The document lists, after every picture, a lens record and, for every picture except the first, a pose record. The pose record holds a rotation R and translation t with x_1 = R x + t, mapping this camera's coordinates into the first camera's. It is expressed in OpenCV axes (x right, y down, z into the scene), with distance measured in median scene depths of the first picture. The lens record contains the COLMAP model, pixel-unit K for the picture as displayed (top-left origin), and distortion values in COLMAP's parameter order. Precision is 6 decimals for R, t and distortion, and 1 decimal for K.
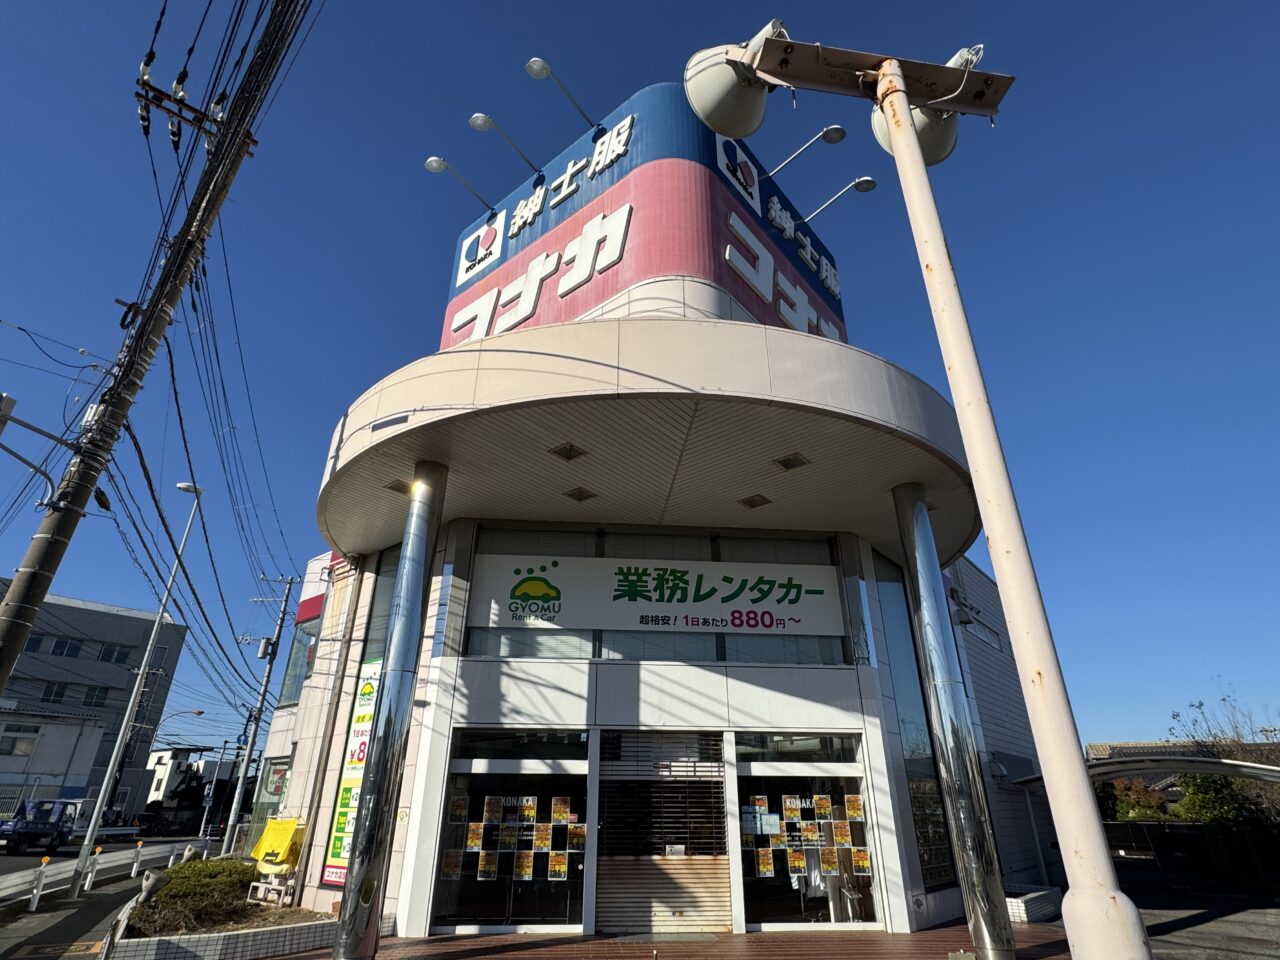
lens RADIAL K [[666.9, 0, 640.0], [0, 666.9, 480.0], [0, 0, 1]] dist [-0.005817, -0.000516]
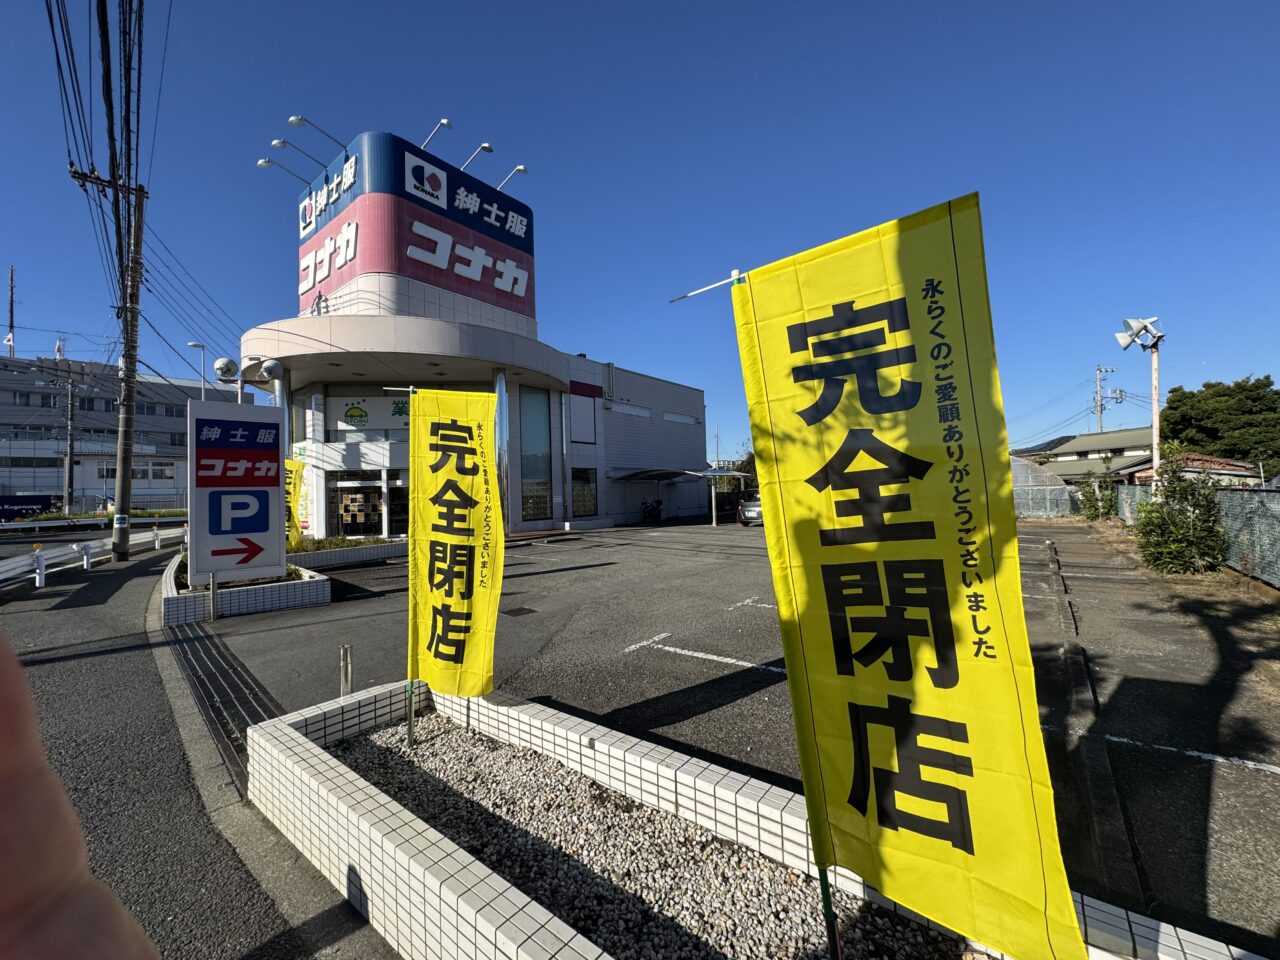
lens RADIAL K [[495.8, 0, 636.9], [0, 495.8, 475.9], [0, 0, 1]] dist [0.001600, -0.002862]
pose [[0.998817, -0.035100, 0.033641, 0.729874], [0.017886, 0.908694, 0.417079, -0.326461], [-0.045209, -0.415984, 0.908248, -0.671758]]
